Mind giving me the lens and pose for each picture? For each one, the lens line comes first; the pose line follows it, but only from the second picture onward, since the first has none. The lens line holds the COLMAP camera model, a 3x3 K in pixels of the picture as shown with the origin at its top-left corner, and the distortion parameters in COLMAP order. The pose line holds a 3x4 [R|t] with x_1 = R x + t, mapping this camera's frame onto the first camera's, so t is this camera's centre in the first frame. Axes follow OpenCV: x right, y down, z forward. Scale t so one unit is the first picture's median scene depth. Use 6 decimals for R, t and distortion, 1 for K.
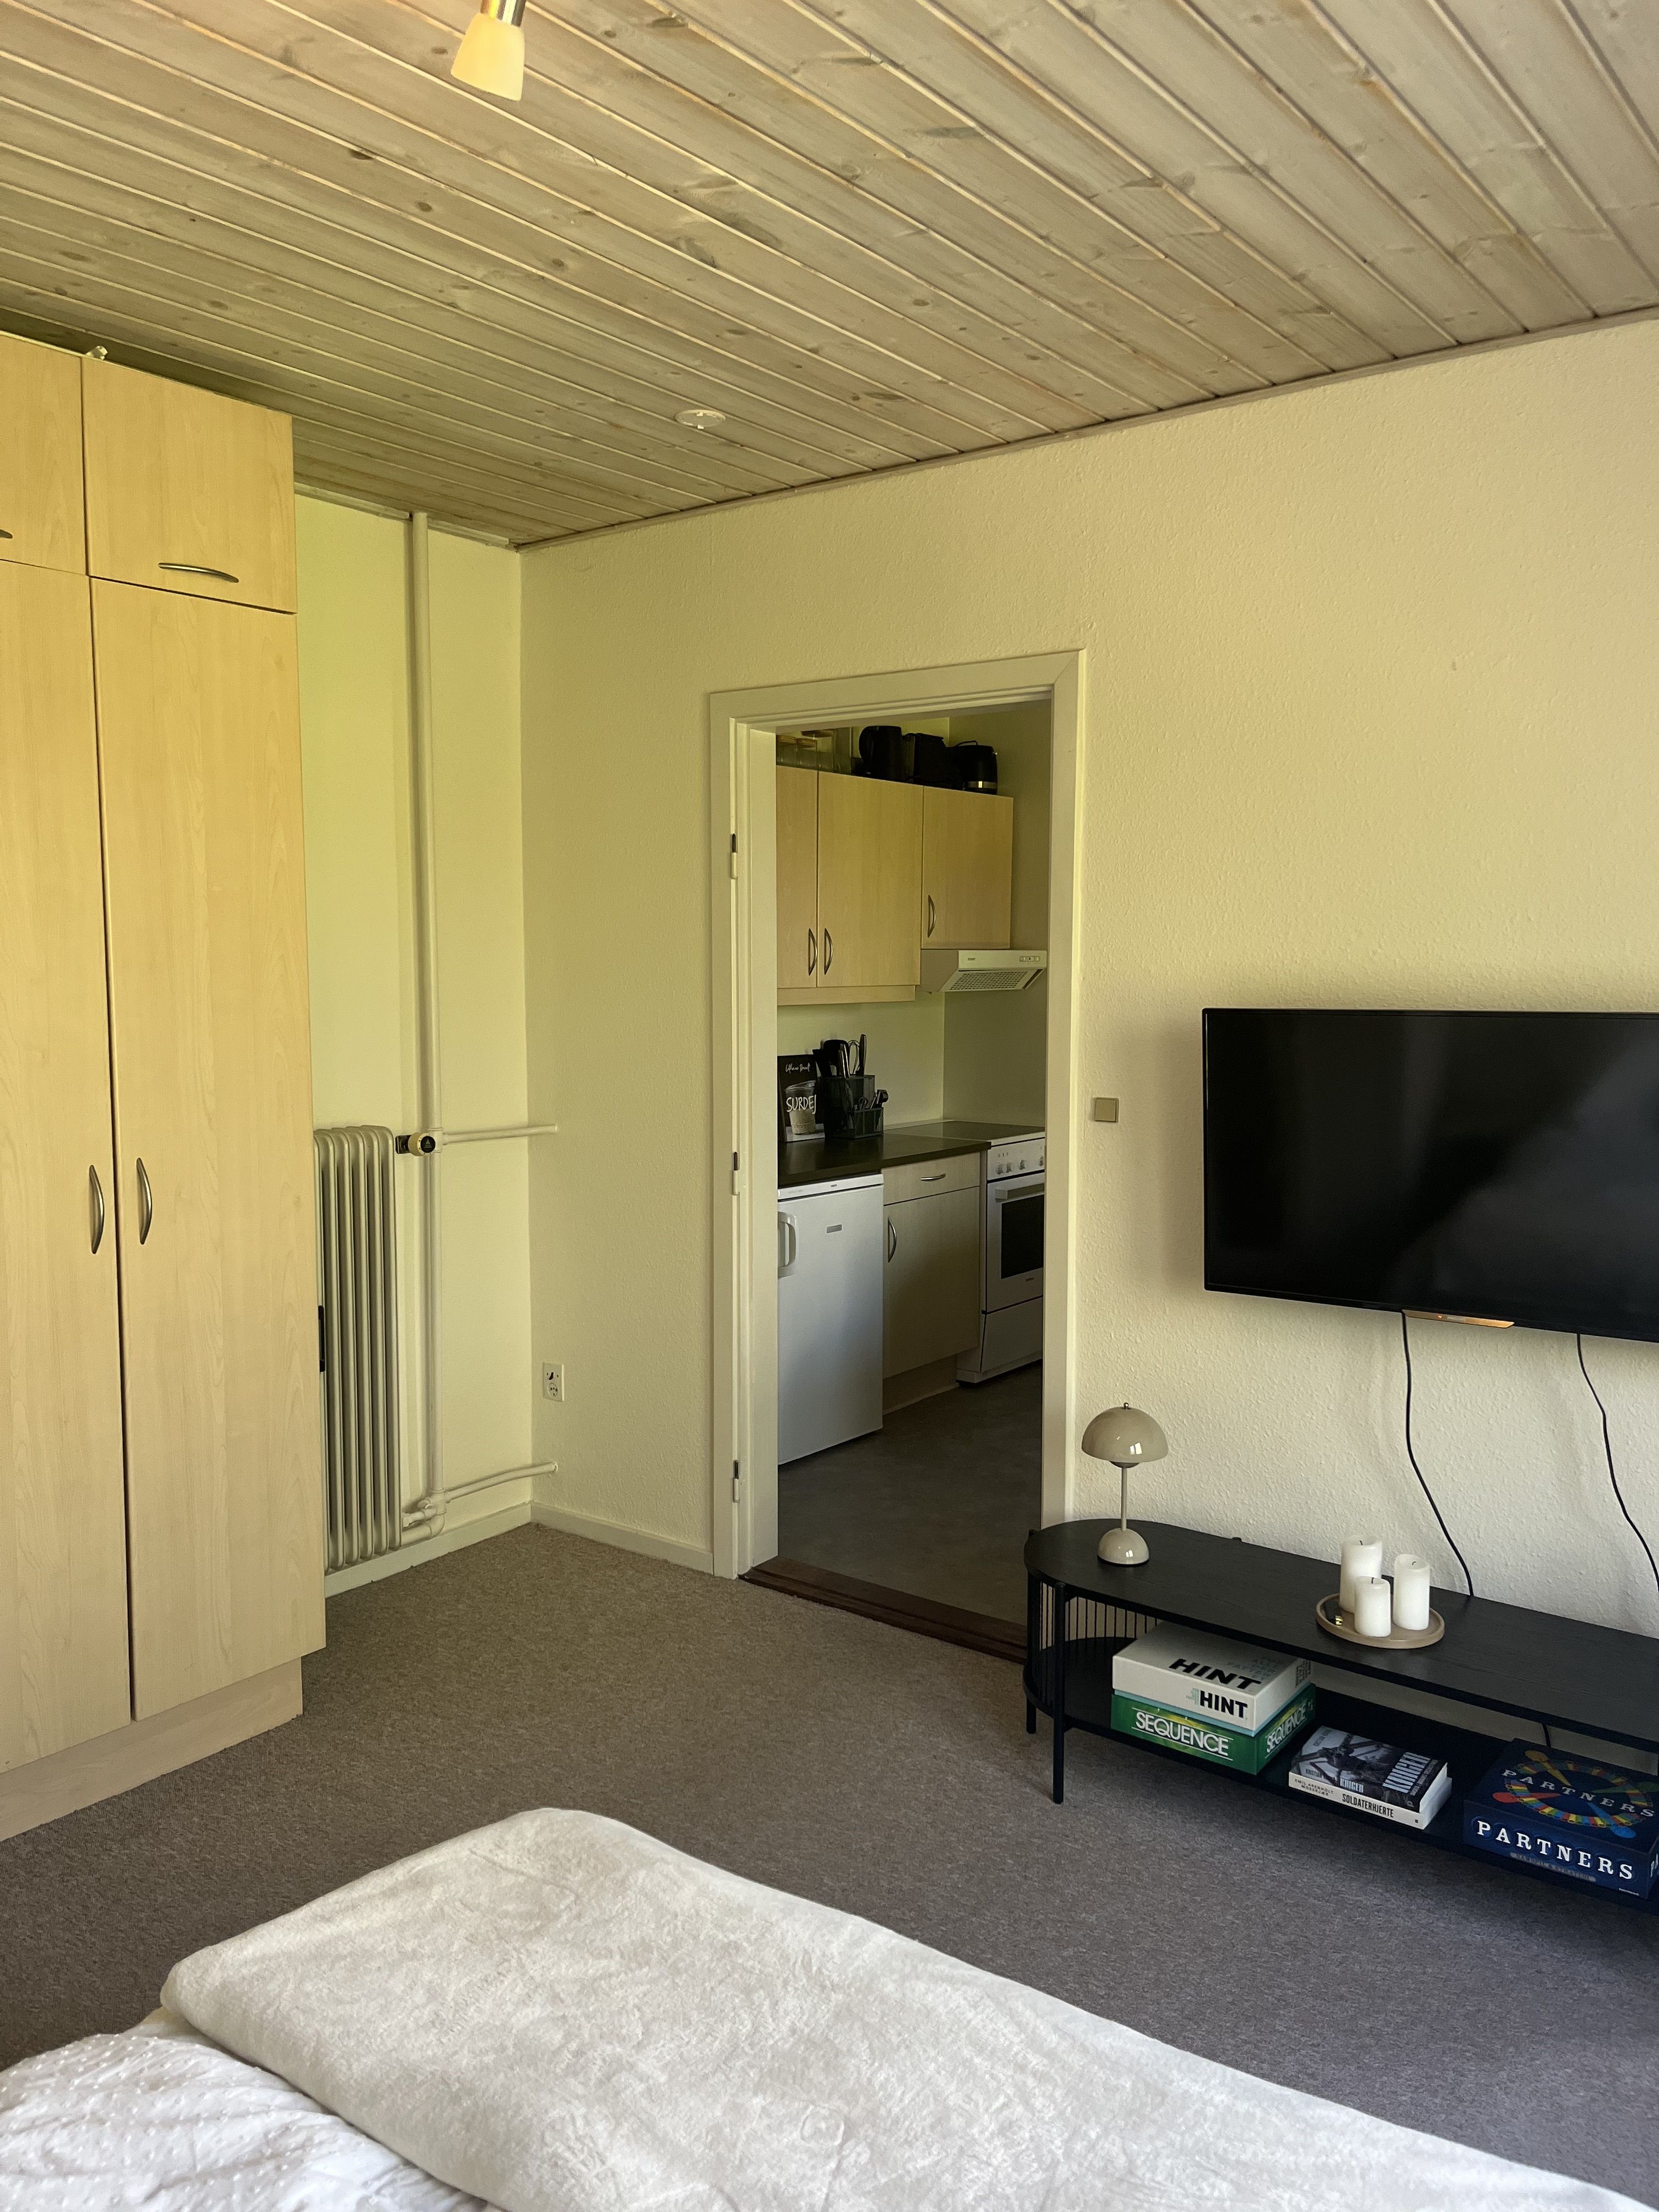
lens RADIAL K [[1677.2, 0, 829.0], [0, 1677.2, 1099.4], [0, 0, 1]] dist [0.041778, -0.029557]
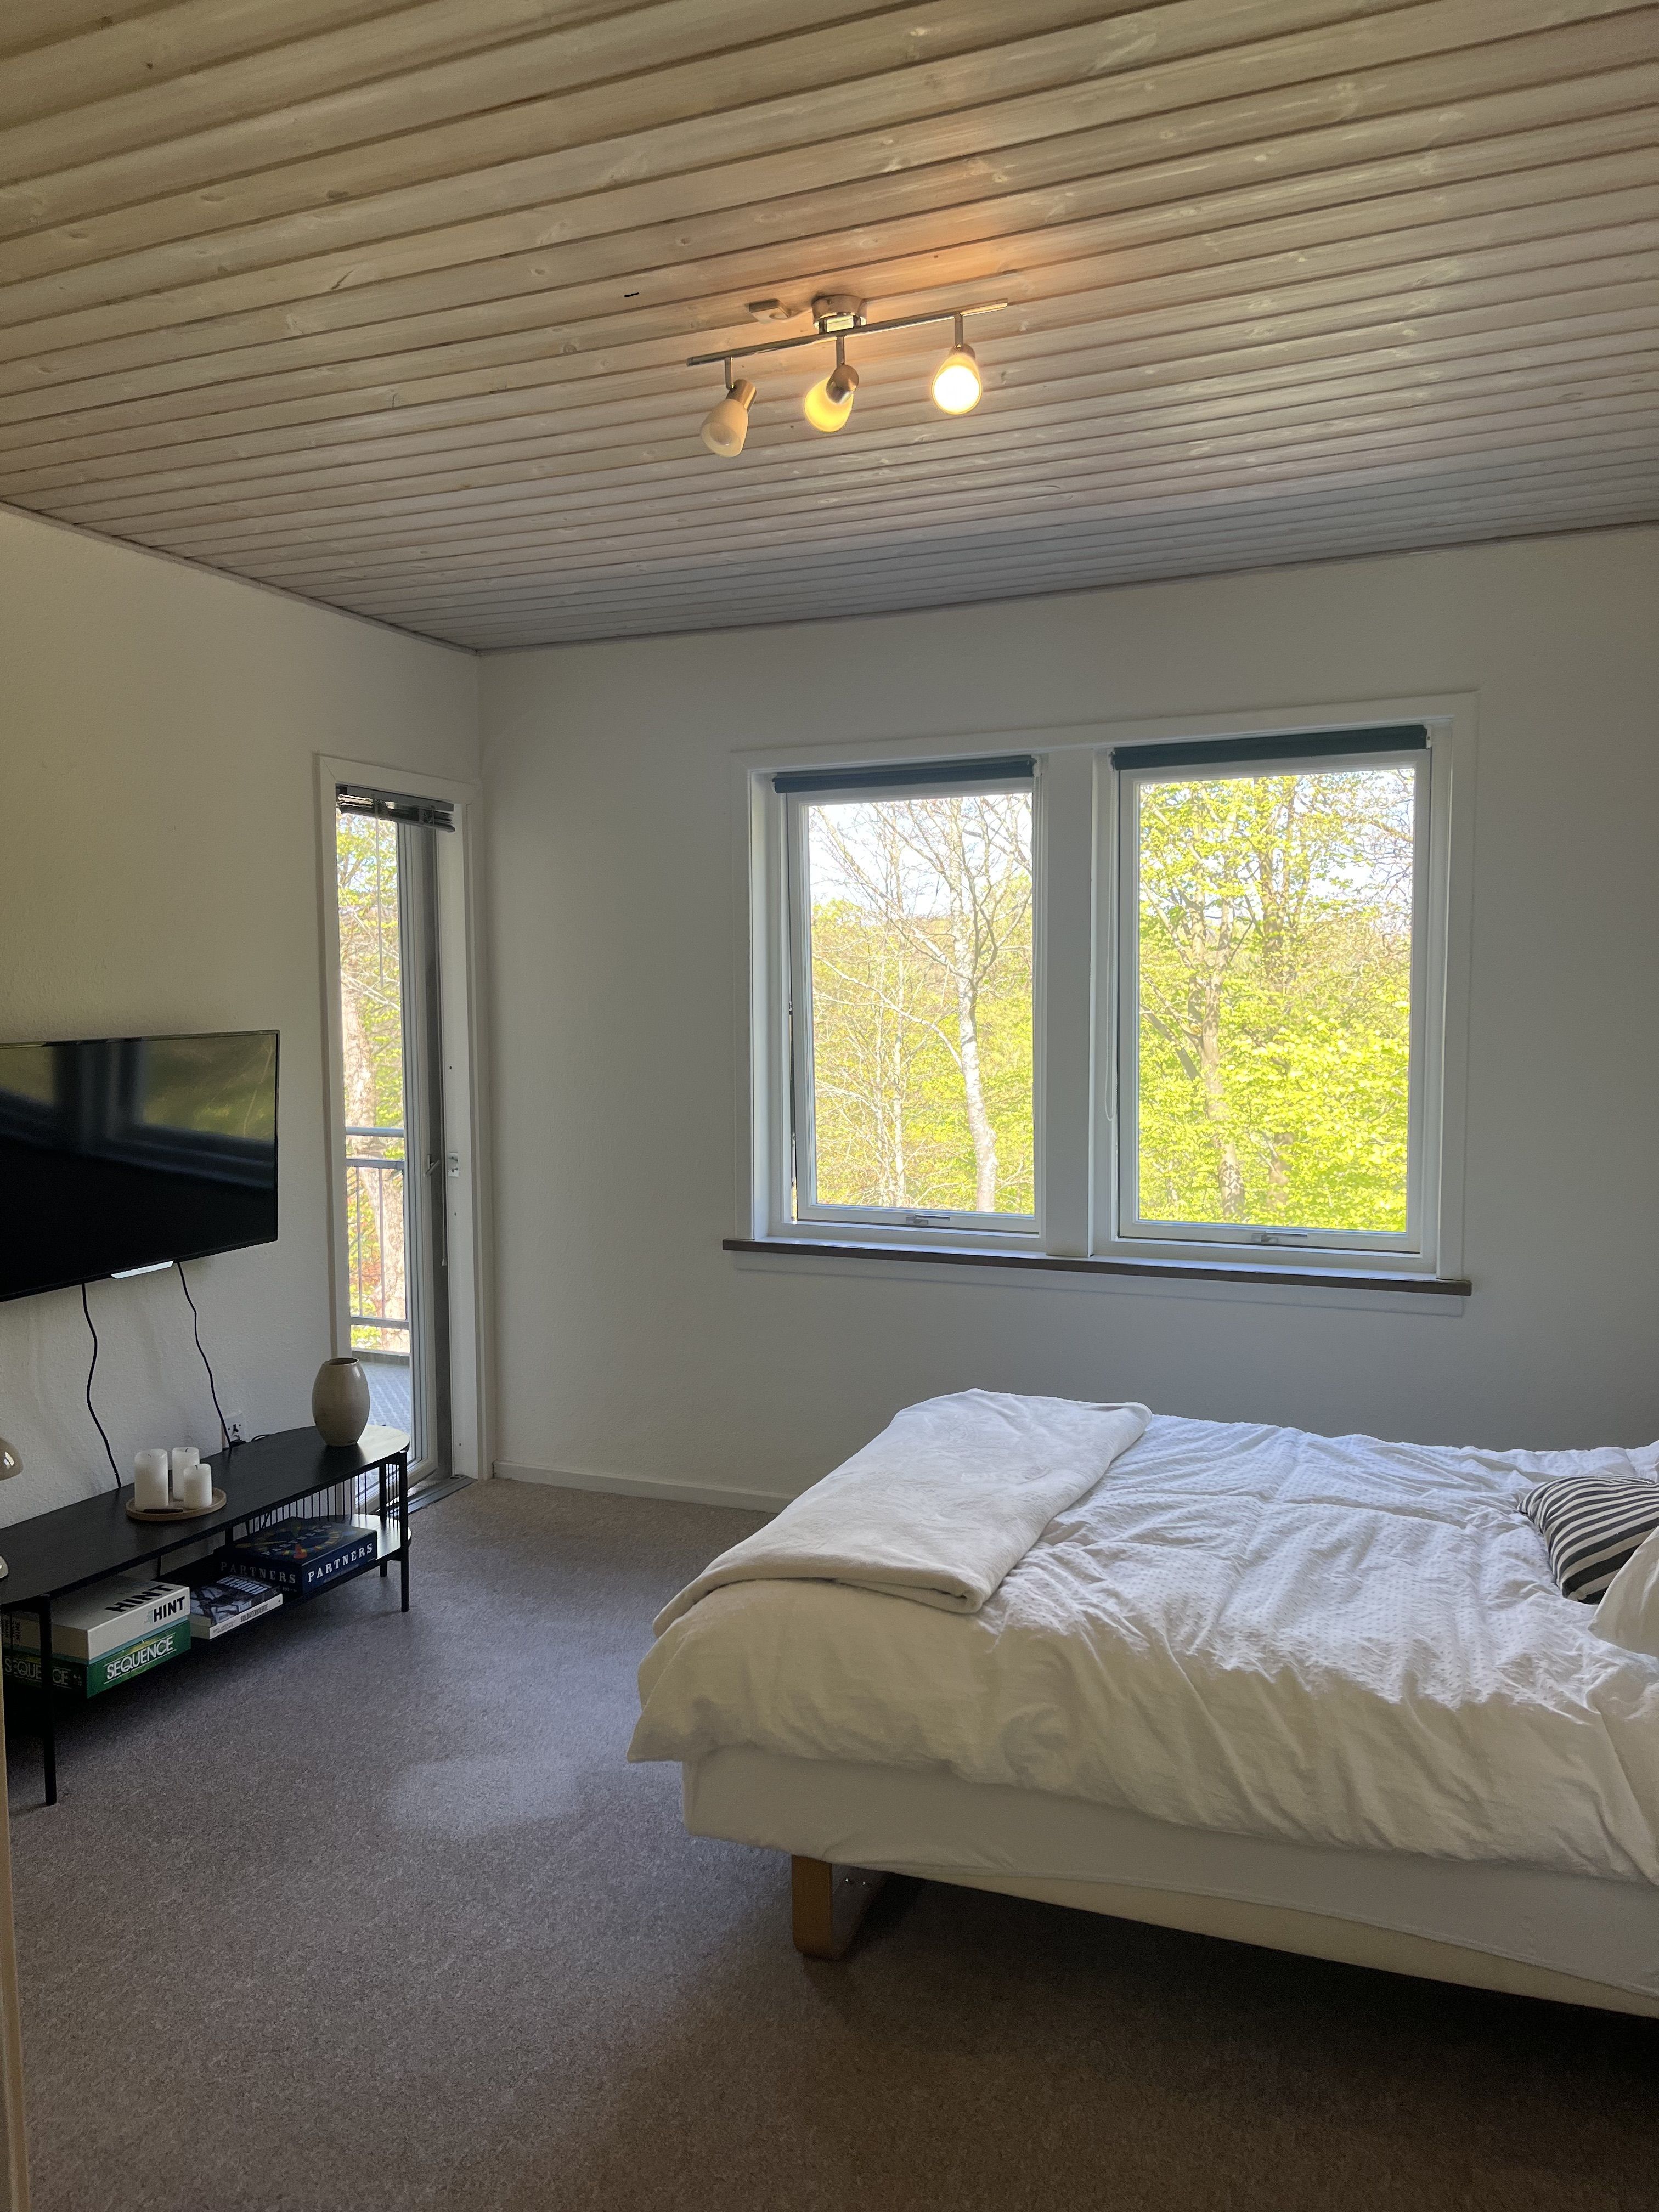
lens RADIAL K [[1677.2, 0, 827.8], [0, 1677.2, 1107.2], [0, 0, 1]] dist [0.041778, -0.029557]
pose [[-0.246391, -0.070287, 0.966618, -1.027228], [0.085784, 0.991870, 0.093990, -0.074246], [-0.965366, 0.106079, -0.238359, 0.784649]]
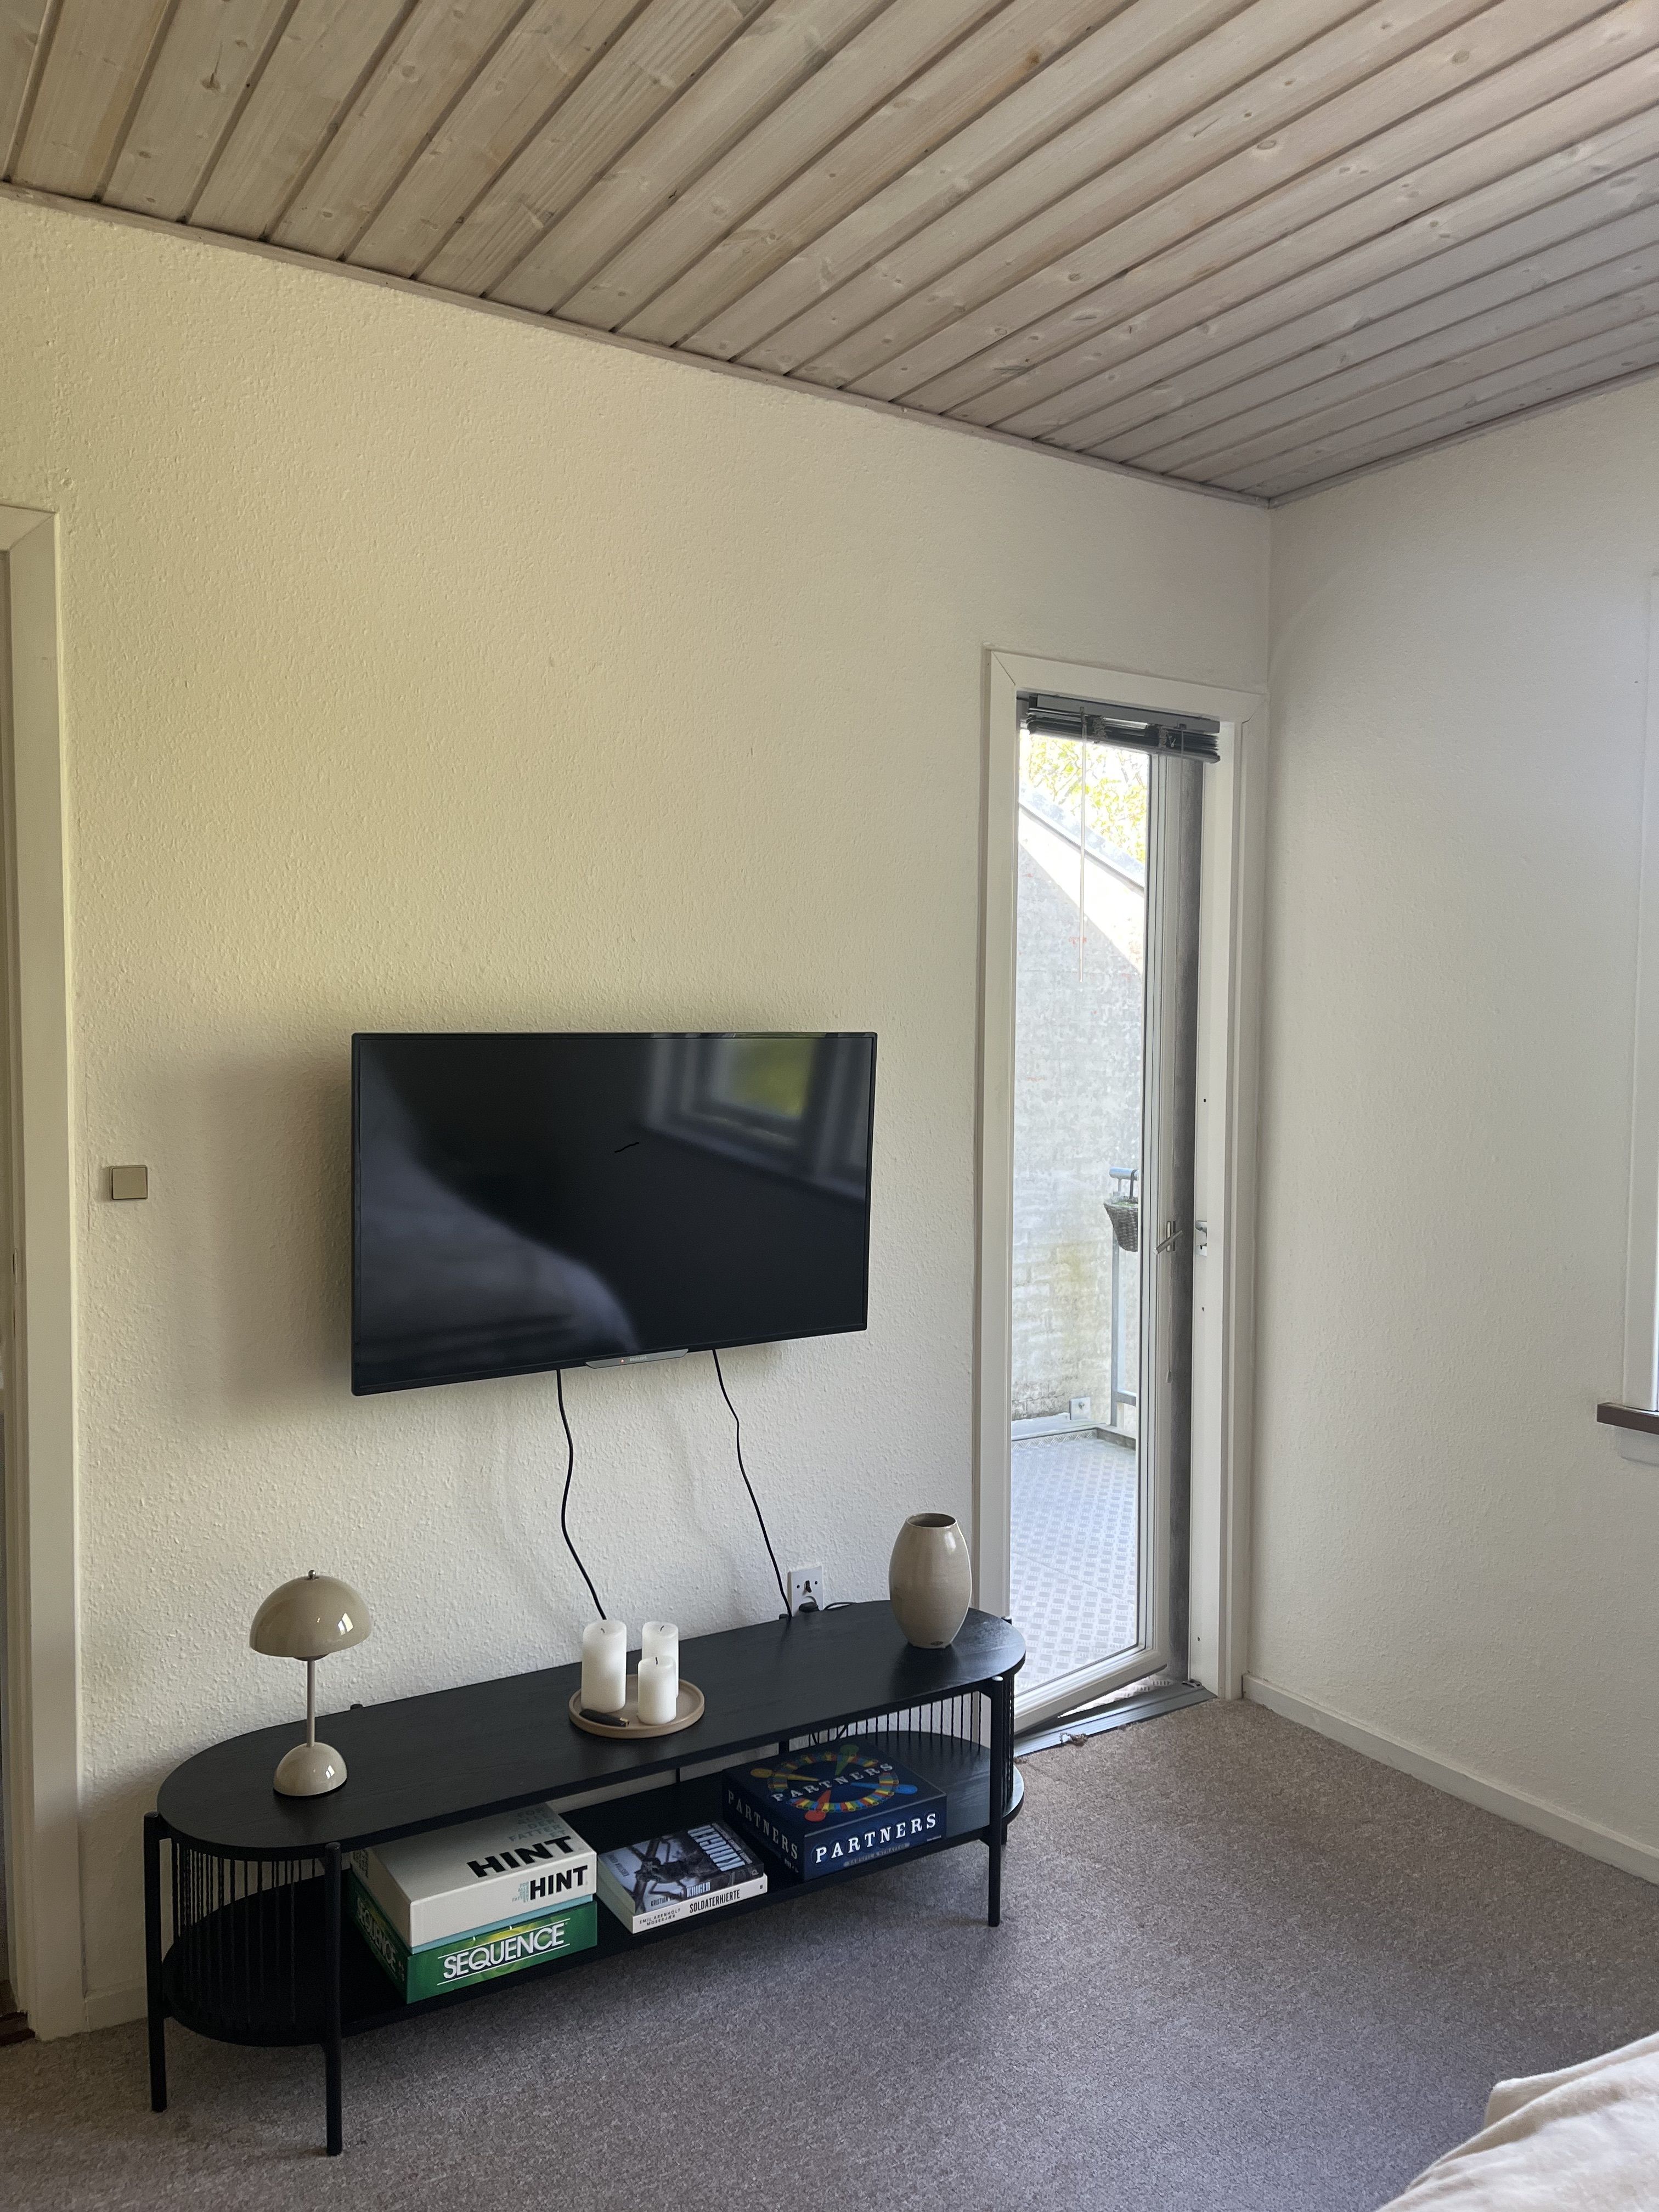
lens RADIAL K [[1677.2, 0, 826.0], [0, 1677.2, 1114.0], [0, 0, 1]] dist [0.041778, -0.029557]
pose [[0.346701, -0.046702, 0.936812, -0.463174], [0.075280, 0.996923, 0.021839, -0.018932], [-0.934950, 0.062952, 0.349150, 0.564855]]
